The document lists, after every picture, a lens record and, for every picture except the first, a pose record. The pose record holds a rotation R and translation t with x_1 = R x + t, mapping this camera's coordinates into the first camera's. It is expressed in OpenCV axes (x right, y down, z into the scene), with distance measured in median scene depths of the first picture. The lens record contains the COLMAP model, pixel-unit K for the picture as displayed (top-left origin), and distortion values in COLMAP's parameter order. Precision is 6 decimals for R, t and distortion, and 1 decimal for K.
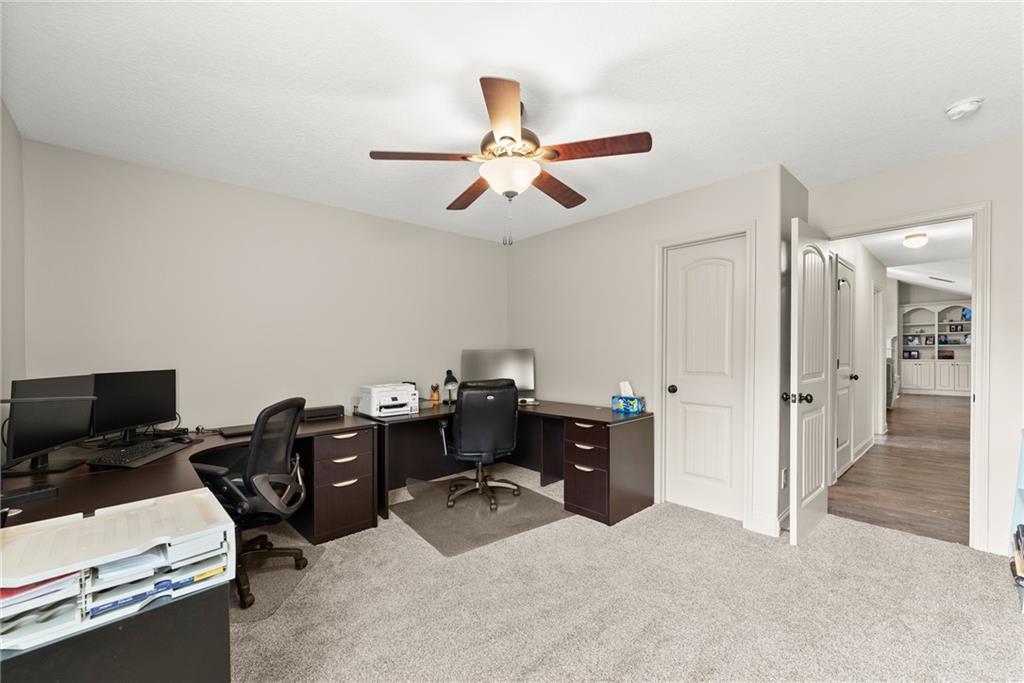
lens RADIAL K [[409.9, 0, 508.9], [0, 409.9, 355.9], [0, 0, 1]] dist [0.000672, -0.000061]
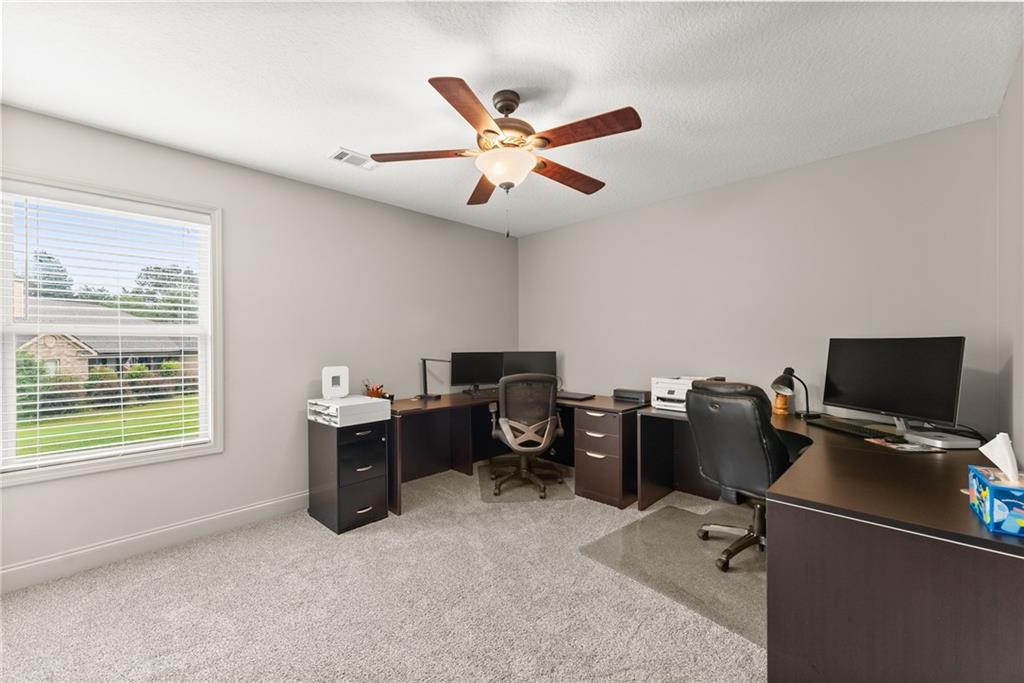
lens RADIAL K [[409.7, 0, 508.7], [0, 409.7, 345.0], [0, 0, 1]] dist [0.000824, -0.000202]
pose [[0.062596, 0.020441, -0.997830, 0.752164], [-0.010389, 0.999749, 0.019829, -0.019370], [0.997985, 0.009125, 0.062793, 0.706687]]
